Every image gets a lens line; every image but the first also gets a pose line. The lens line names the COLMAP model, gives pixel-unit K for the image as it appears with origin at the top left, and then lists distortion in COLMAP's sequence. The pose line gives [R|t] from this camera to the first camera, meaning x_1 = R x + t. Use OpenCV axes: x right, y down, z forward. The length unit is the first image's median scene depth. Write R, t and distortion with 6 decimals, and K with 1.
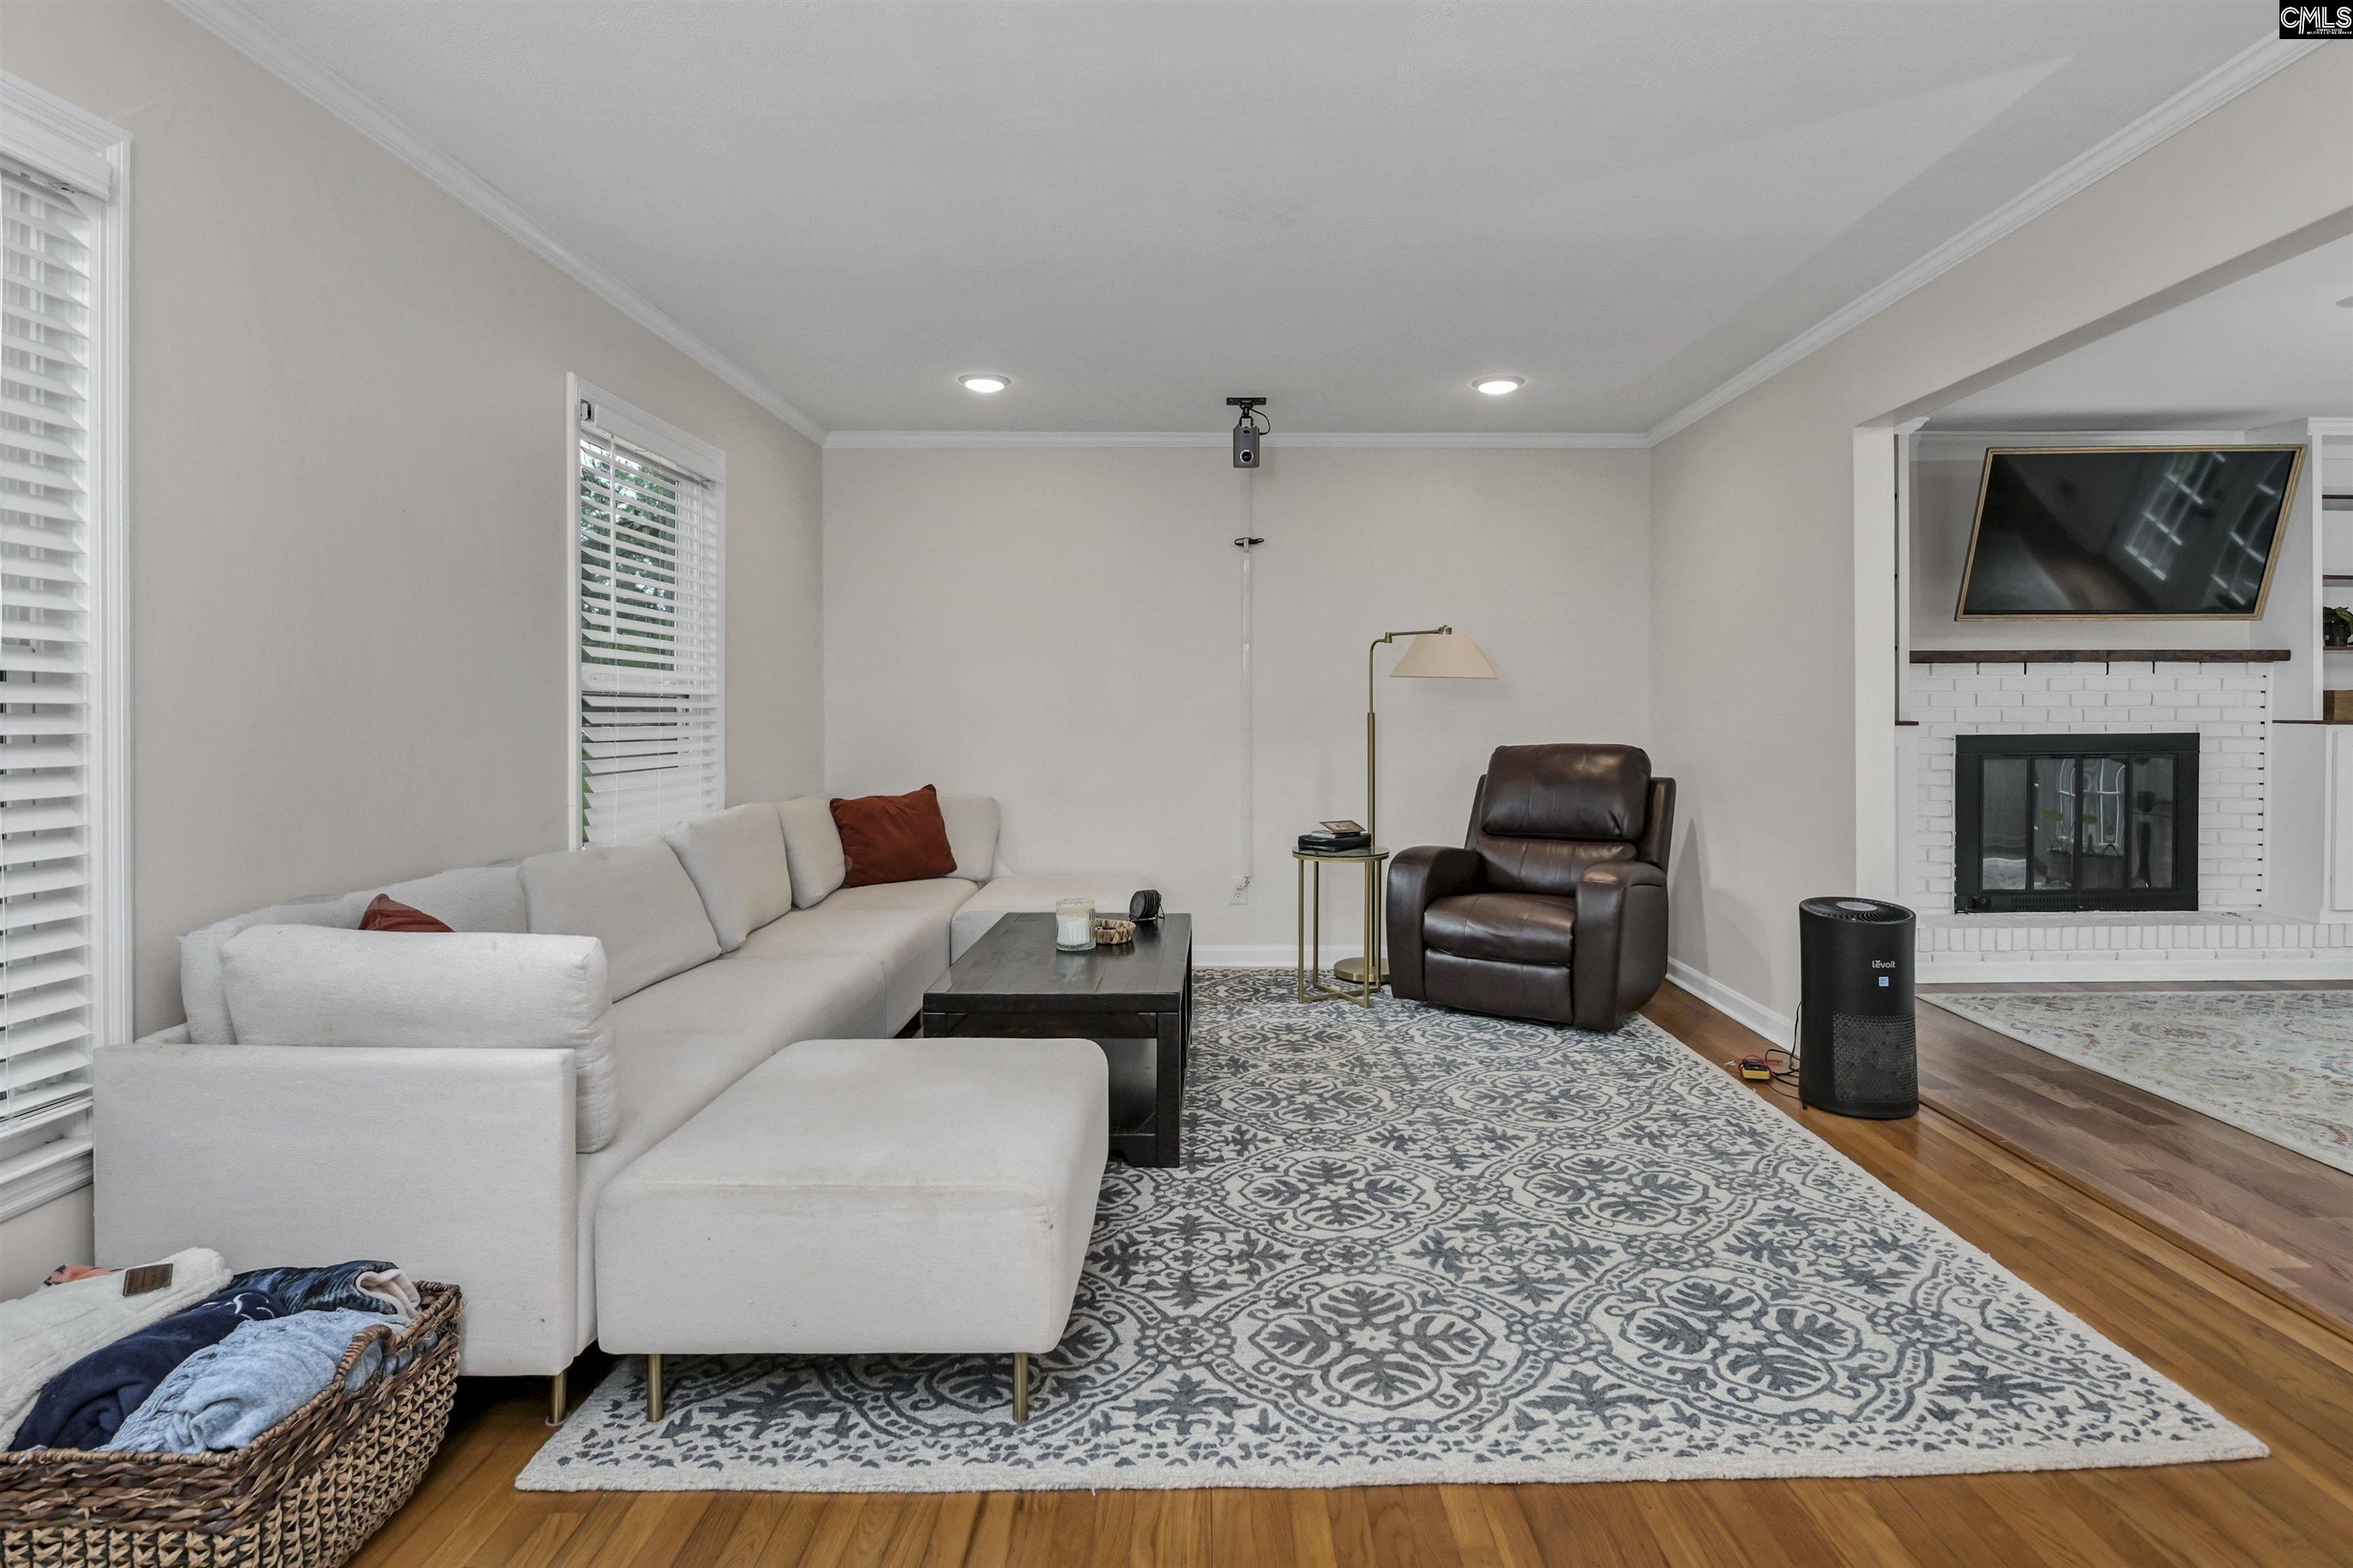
lens RADIAL K [[1234.1, 0, 1230.4], [0, 1234.1, 728.8], [0, 0, 1]] dist [0.001532, -0.006270]
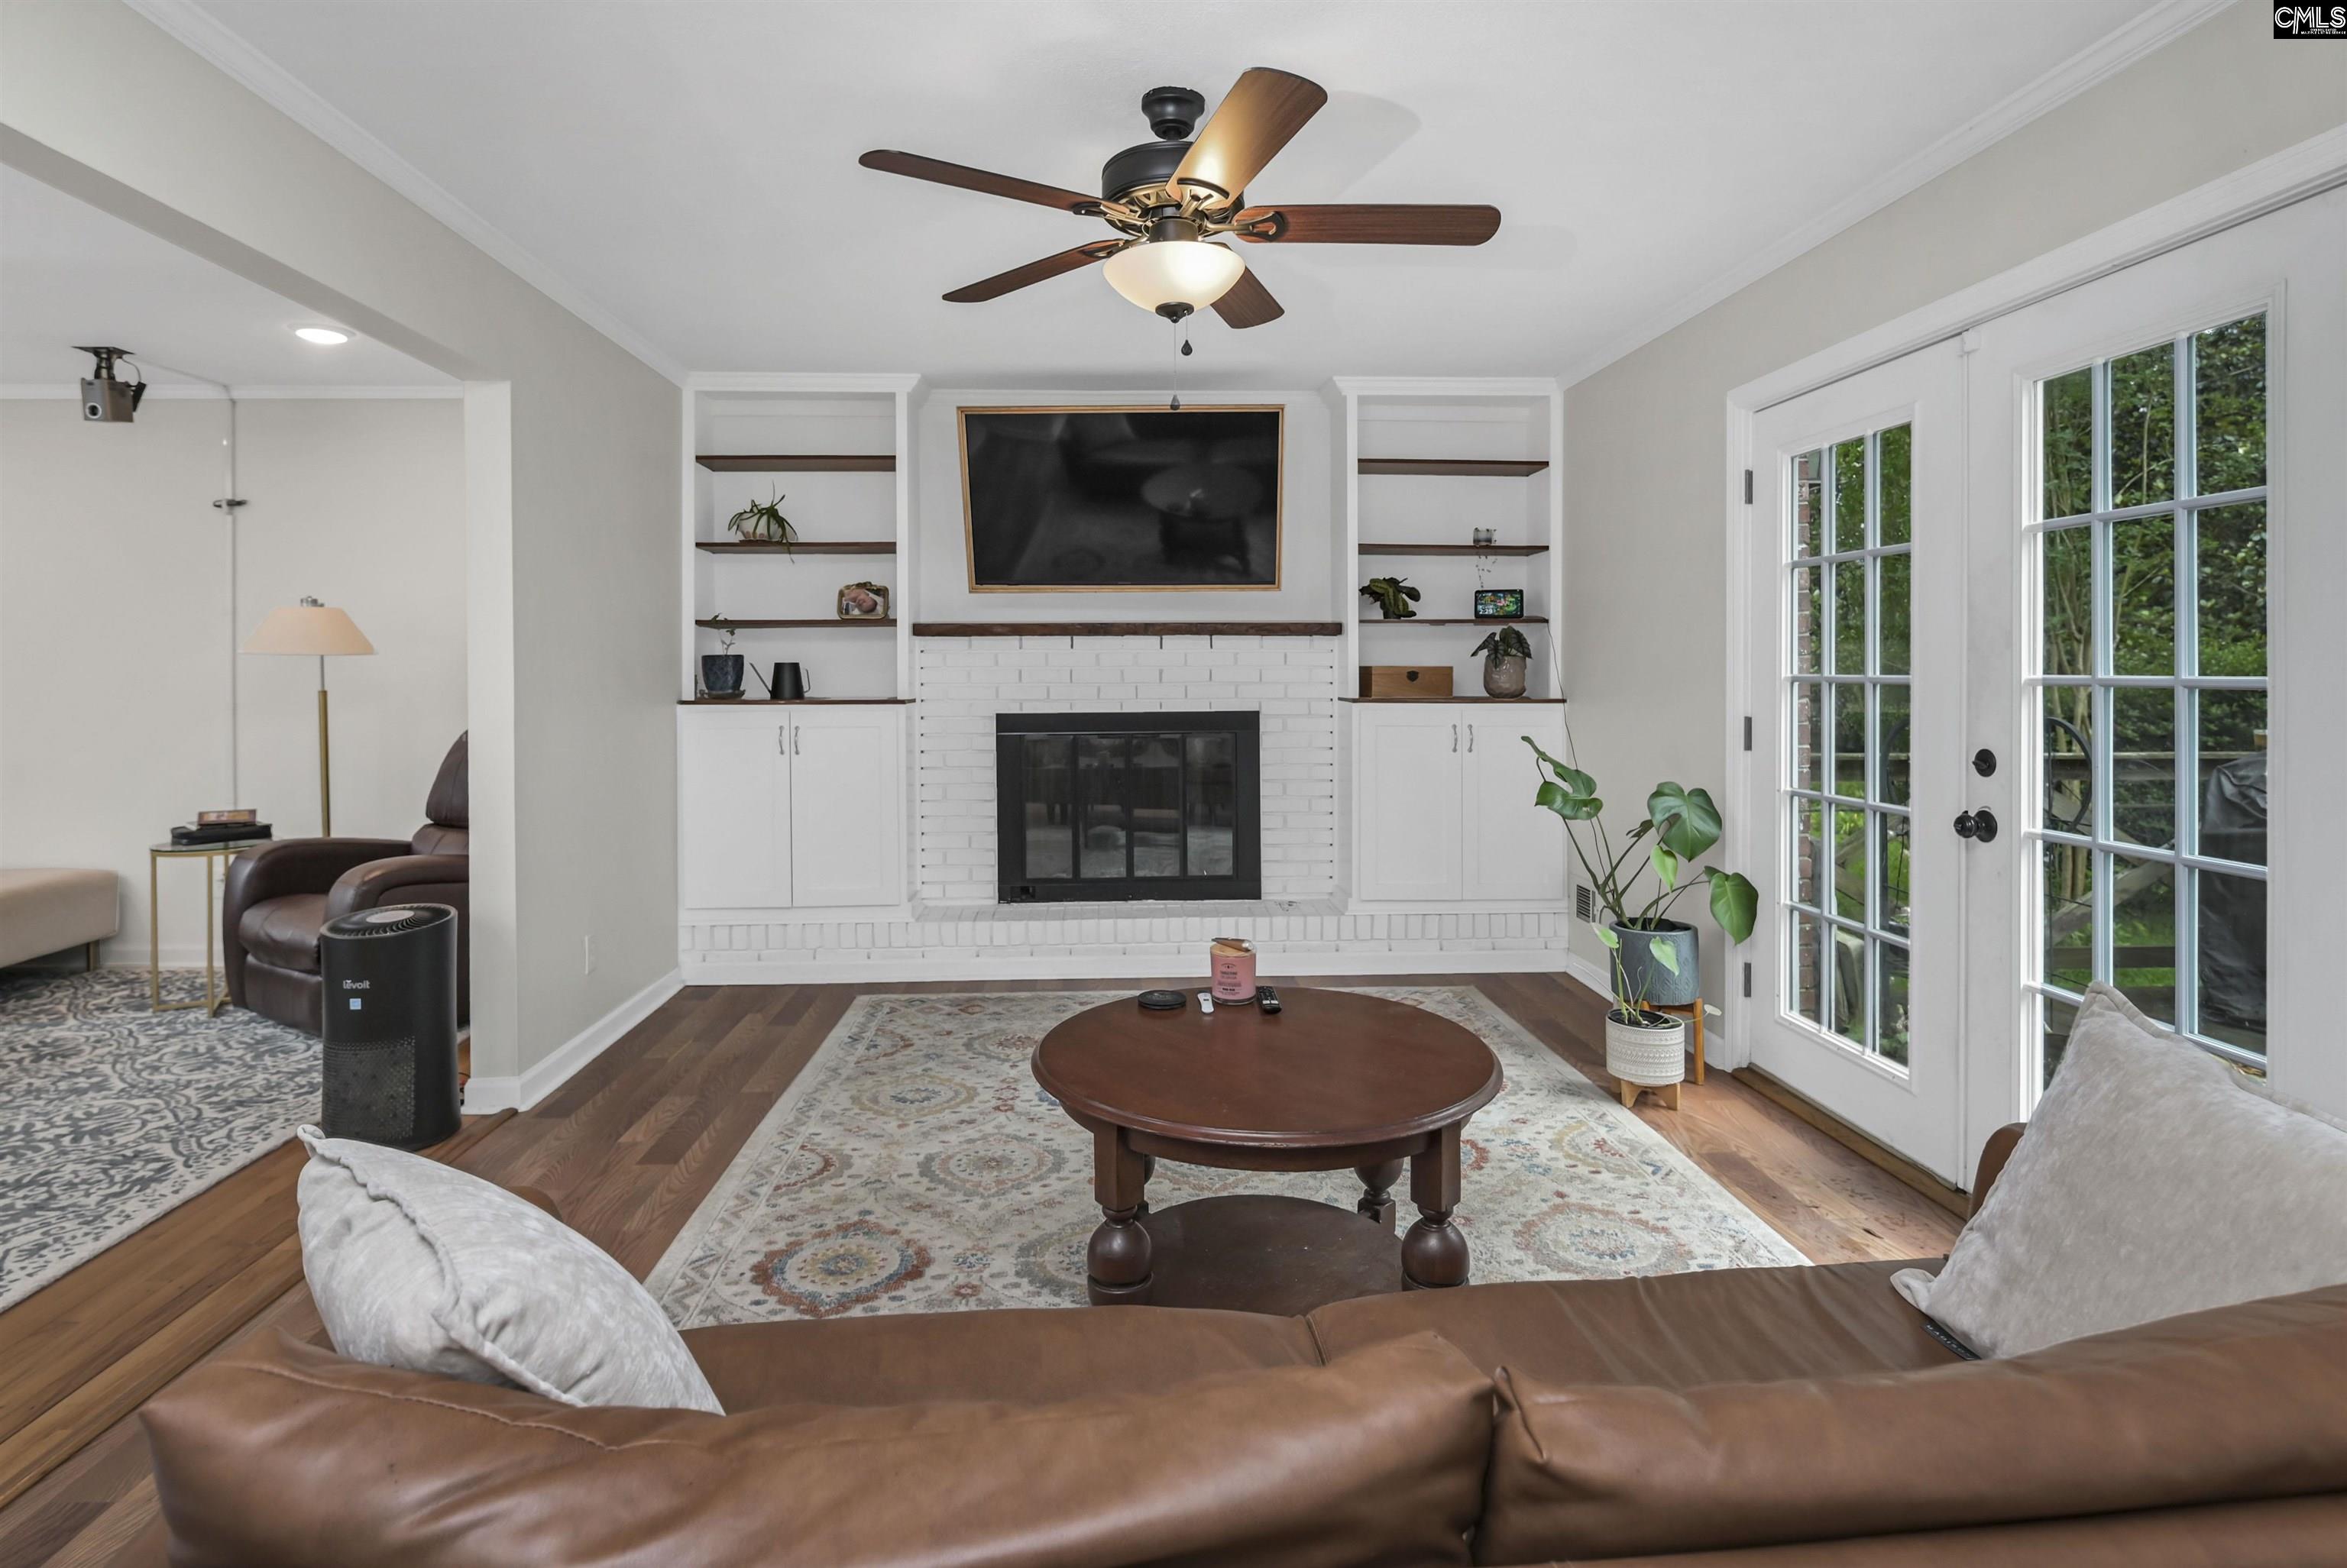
lens RADIAL K [[1230.7, 0, 1175.3], [0, 1230.7, 669.4], [0, 0, 1]] dist [0.001532, -0.006270]
pose [[0.999230, 0.000614, 0.039228, 1.122158], [0.000074, 0.999846, -0.017530, -0.019613], [-0.039233, 0.017519, 0.999076, 0.096632]]
